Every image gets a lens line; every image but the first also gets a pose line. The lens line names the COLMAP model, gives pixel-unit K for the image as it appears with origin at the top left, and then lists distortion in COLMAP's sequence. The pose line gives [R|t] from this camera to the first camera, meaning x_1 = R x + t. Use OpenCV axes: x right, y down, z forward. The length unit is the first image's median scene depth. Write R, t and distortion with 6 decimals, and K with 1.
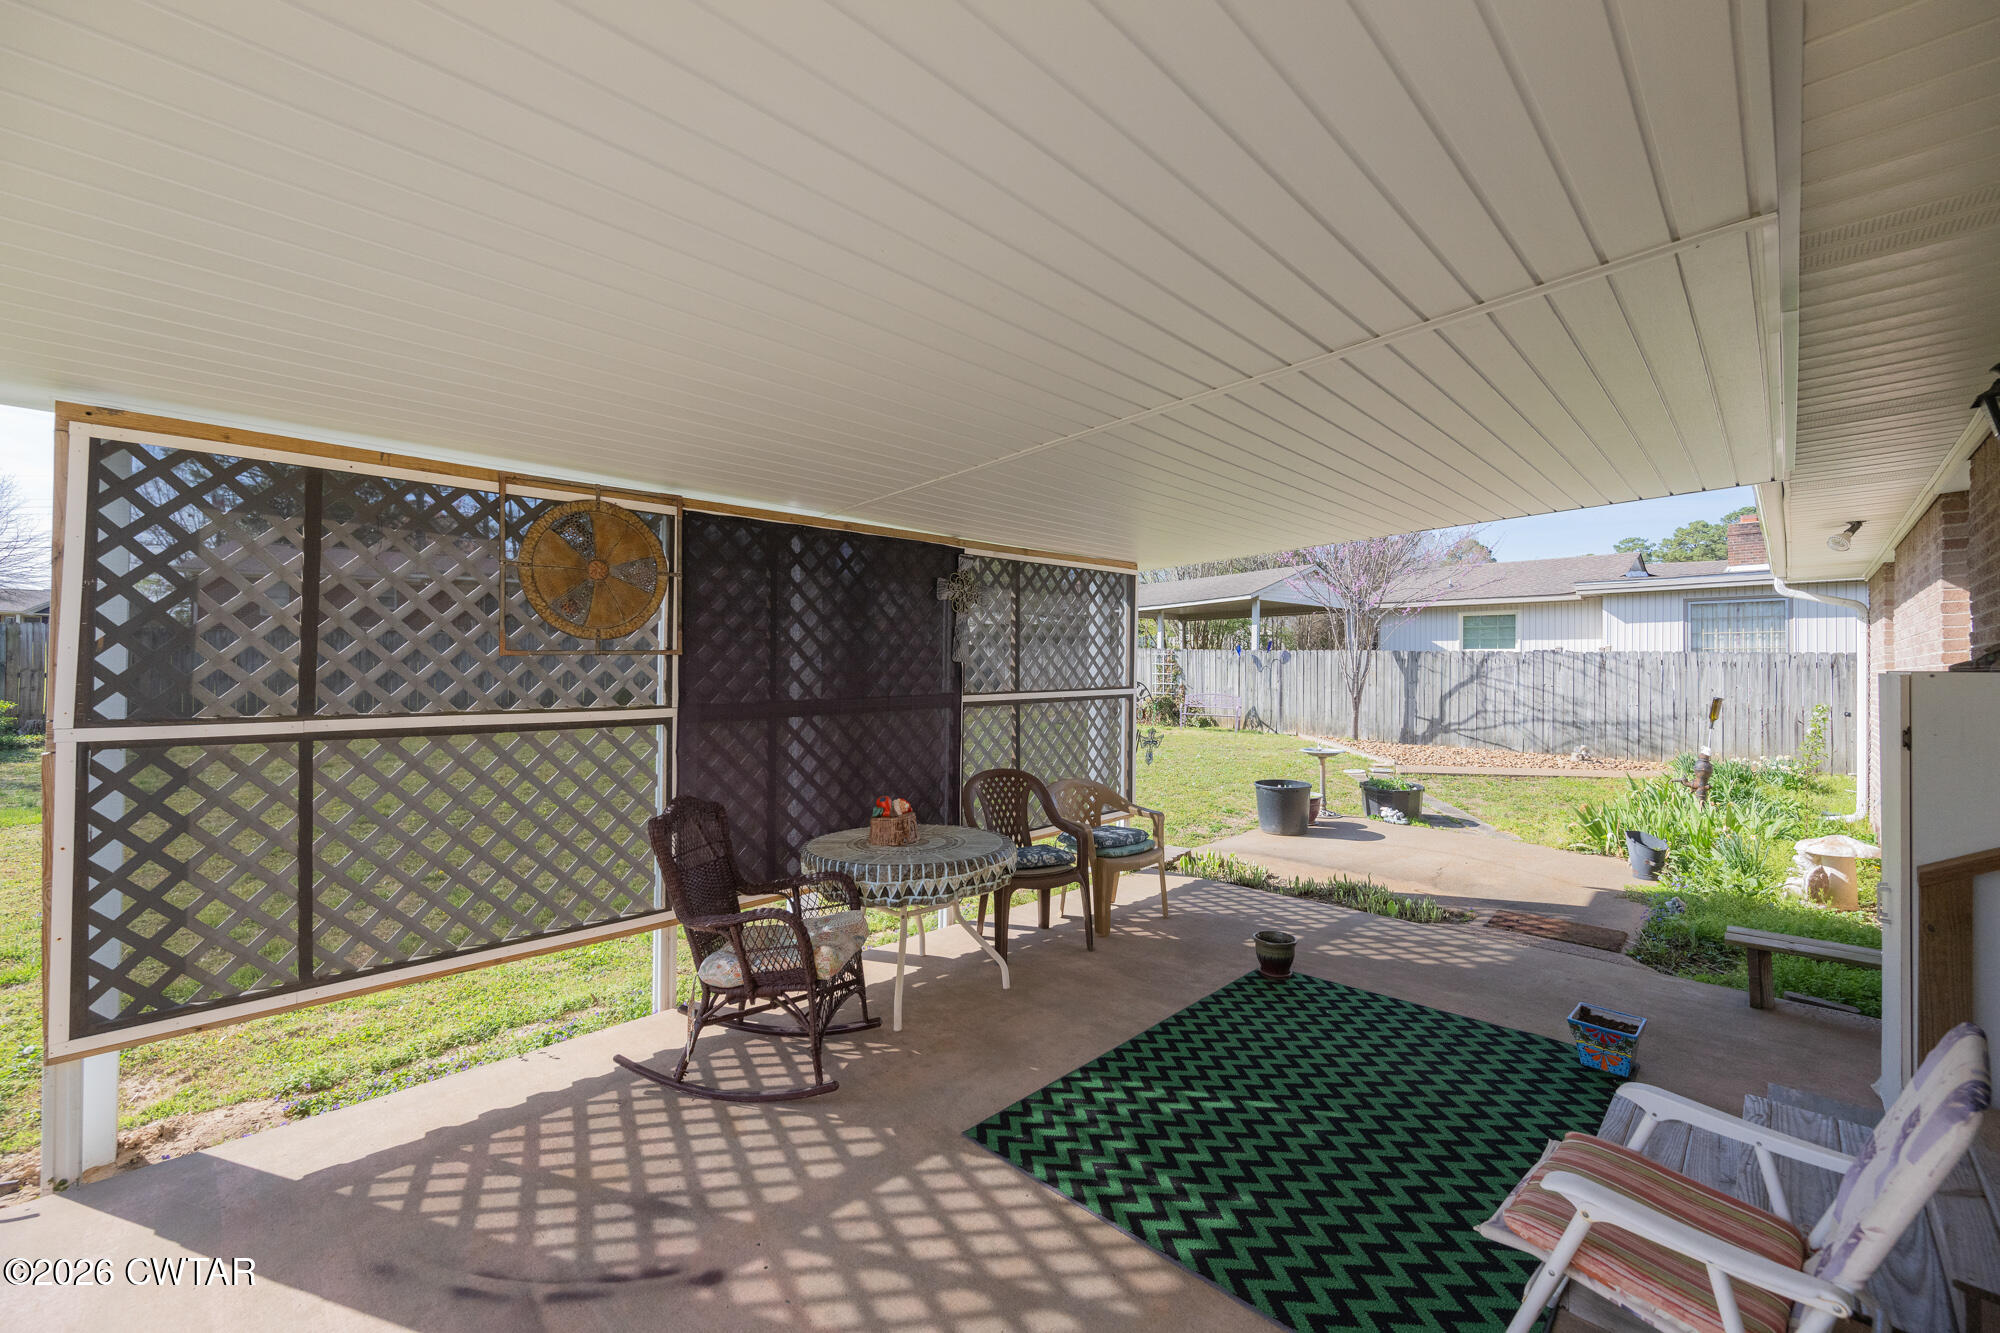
lens RADIAL K [[796.4, 0, 1000.0], [0, 796.4, 666.5], [0, 0, 1]] dist [-0.001297, -0.000146]
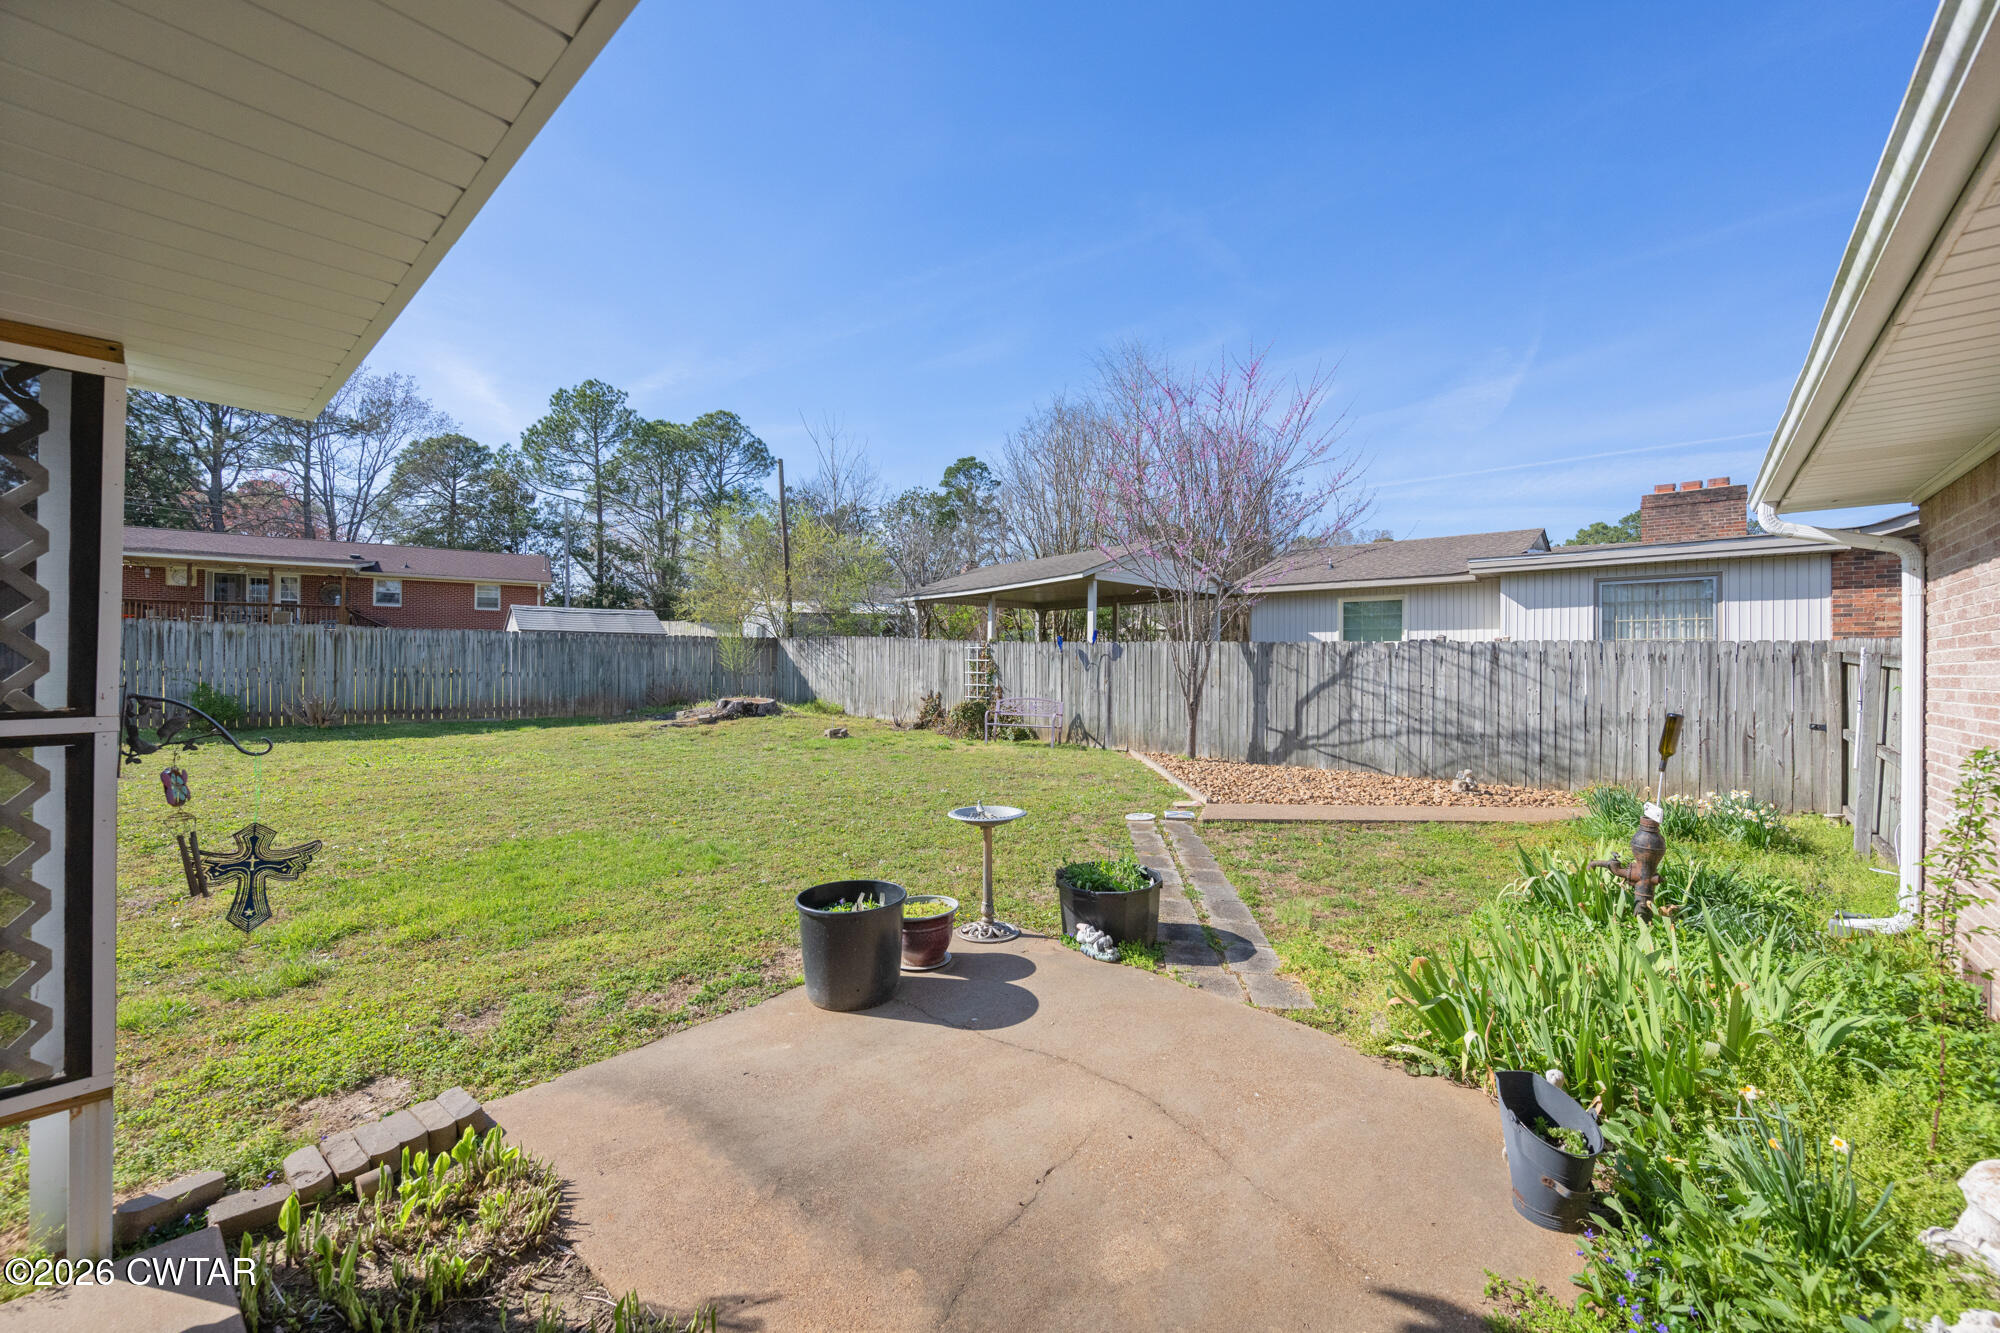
lens RADIAL K [[800.7, 0, 1002.5], [0, 800.7, 671.3], [0, 0, 1]] dist [-0.000774, -0.000005]
pose [[0.996644, -0.002669, 0.081814, 0.210032], [0.002110, 0.999974, 0.006920, 0.002824], [-0.081831, -0.006724, 0.996624, 0.258196]]
